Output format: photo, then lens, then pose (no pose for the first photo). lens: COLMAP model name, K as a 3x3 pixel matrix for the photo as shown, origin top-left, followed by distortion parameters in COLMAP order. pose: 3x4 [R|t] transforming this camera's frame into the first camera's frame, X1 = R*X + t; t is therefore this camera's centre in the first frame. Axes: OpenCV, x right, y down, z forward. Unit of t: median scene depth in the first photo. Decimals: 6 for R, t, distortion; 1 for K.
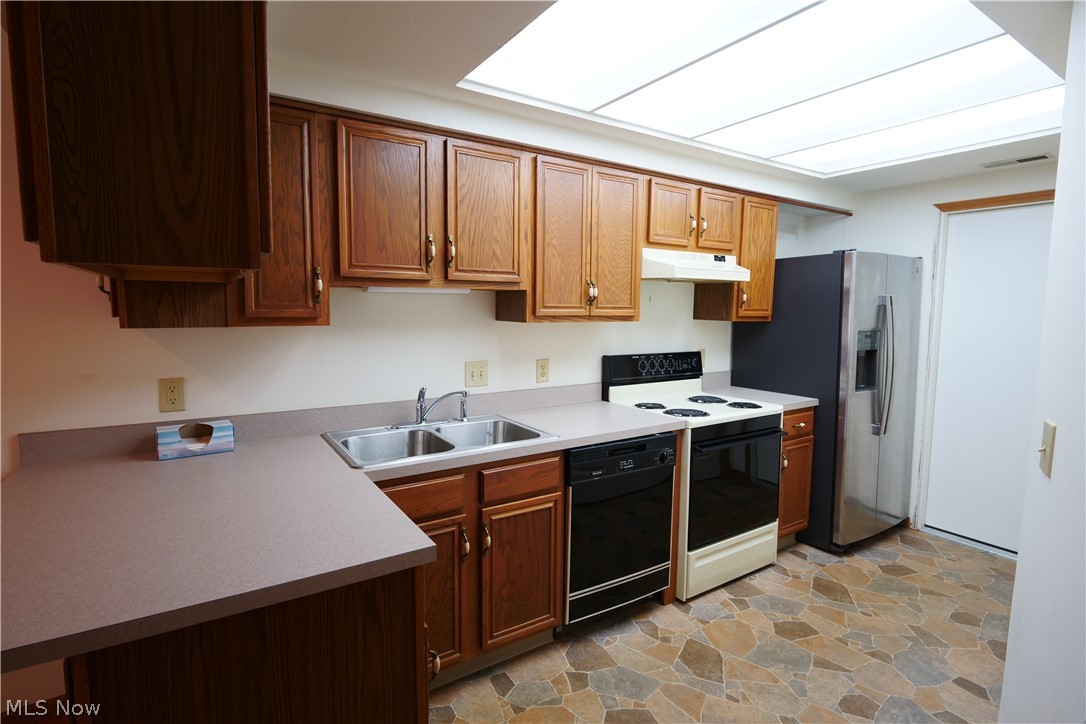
lens RADIAL K [[532.1, 0, 528.5], [0, 532.1, 354.5], [0, 0, 1]] dist [-0.016201, -0.001778]
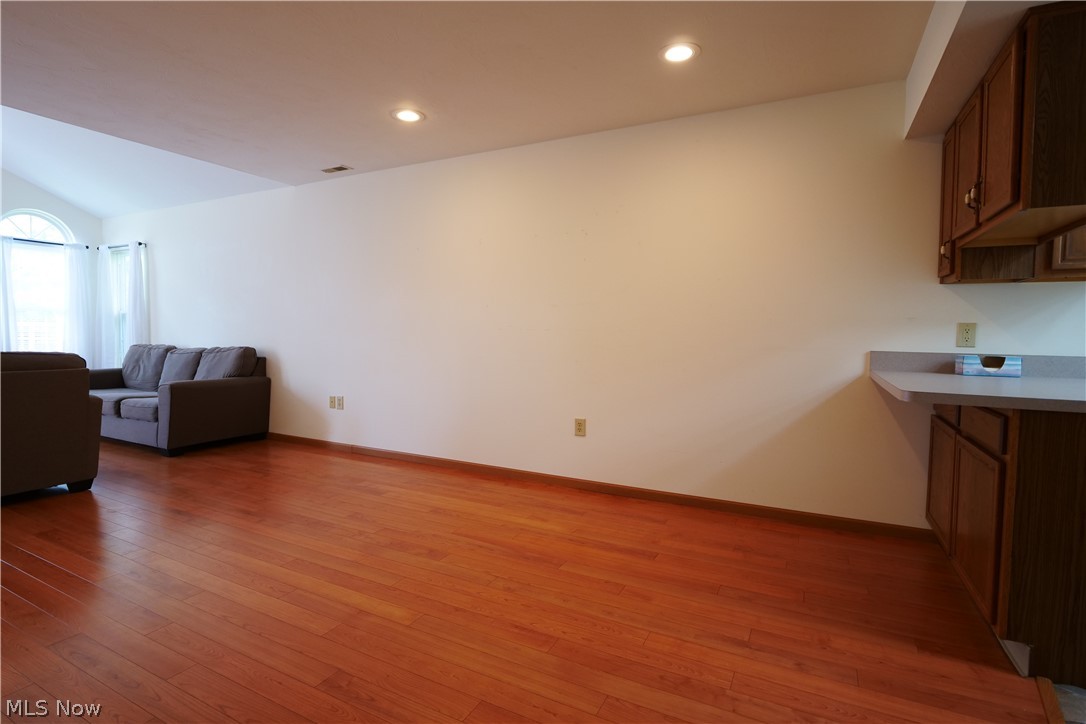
lens RADIAL K [[535.6, 0, 536.4], [0, 535.6, 357.3], [0, 0, 1]] dist [-0.013821, -0.001374]
pose [[0.495255, 0.039734, -0.867838, -0.013093], [-0.086234, 0.996268, -0.003598, 0.157023], [0.864457, 0.076619, 0.496834, -0.443855]]
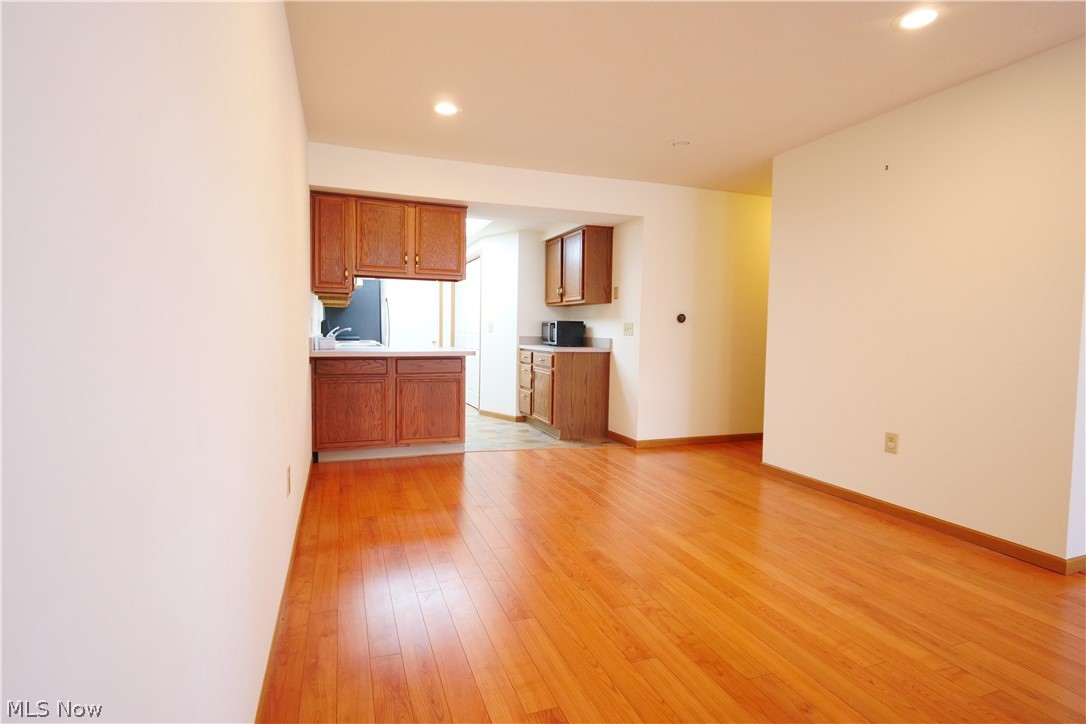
lens RADIAL K [[534.1, 0, 529.5], [0, 534.1, 354.5], [0, 0, 1]] dist [-0.013732, -0.000503]
pose [[0.233778, -0.053253, 0.970831, -1.714576], [0.077761, 0.996324, 0.035926, 0.124719], [-0.969175, 0.067094, 0.237060, -0.249274]]
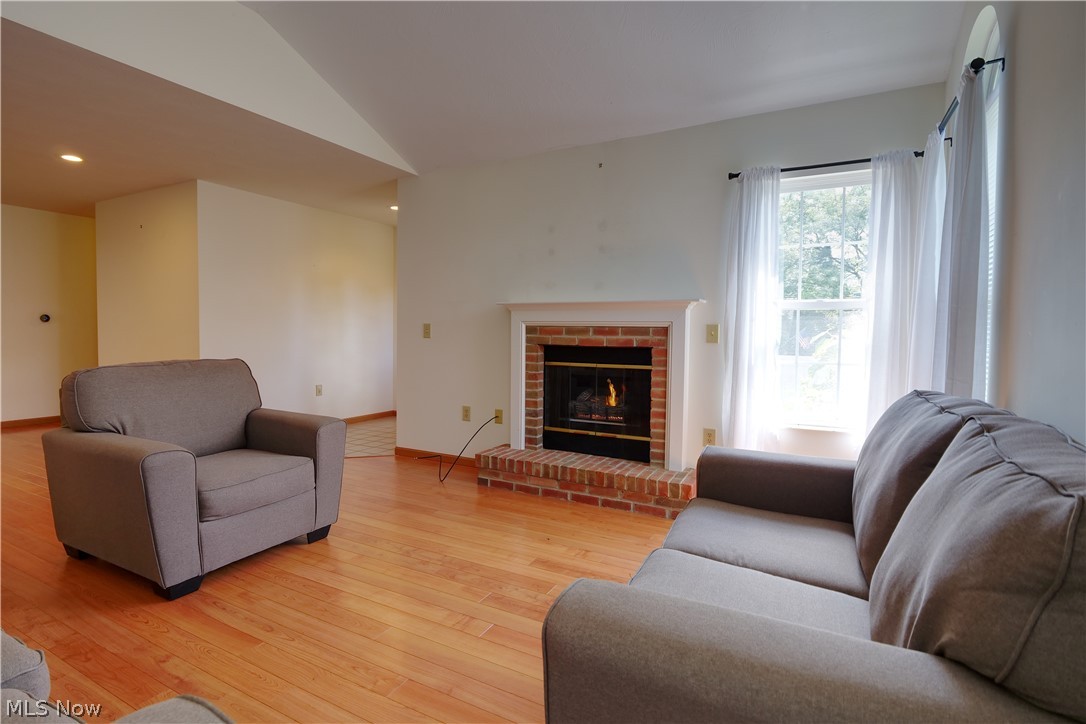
lens RADIAL K [[530.2, 0, 534.8], [0, 530.2, 354.4], [0, 0, 1]] dist [-0.012063, -0.001783]
pose [[-0.481146, -0.048541, 0.875296, -2.634872], [0.064635, 0.993784, 0.090641, 0.187594], [-0.874255, 0.100186, -0.475017, -0.992669]]
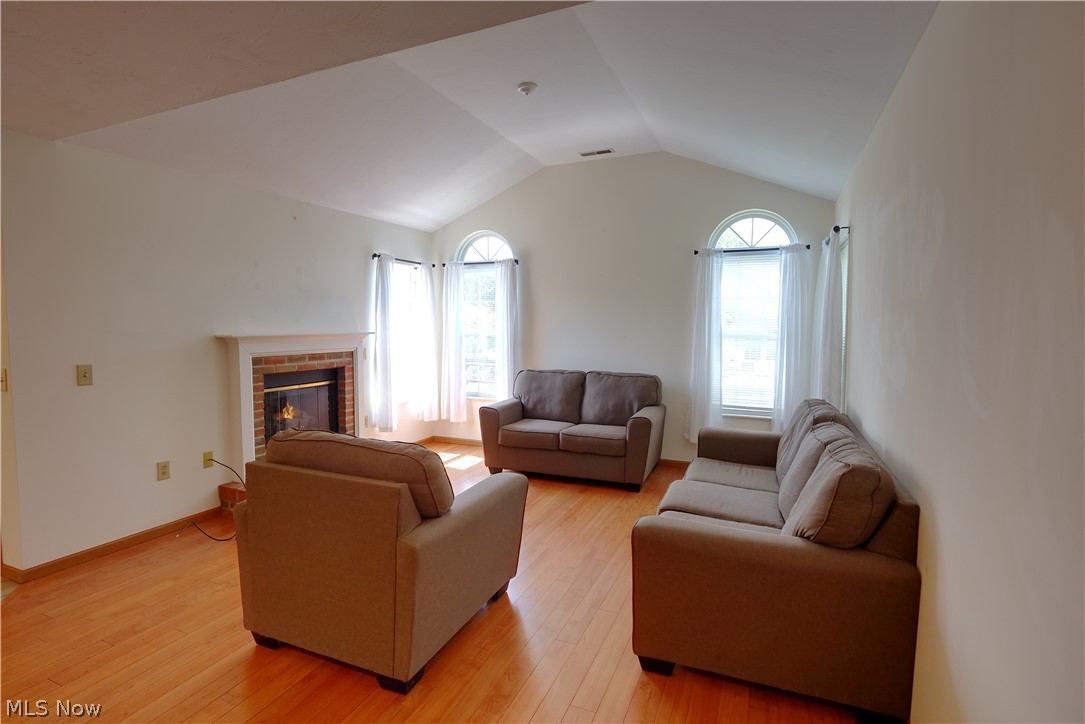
lens RADIAL K [[535.1, 0, 536.0], [0, 535.1, 357.3], [0, 0, 1]] dist [-0.013821, -0.001374]
pose [[-0.835215, 0.026986, -0.549261, -1.324906], [-0.058449, 0.988782, 0.137458, 0.007565], [0.546809, 0.146910, -0.824268, -0.108899]]
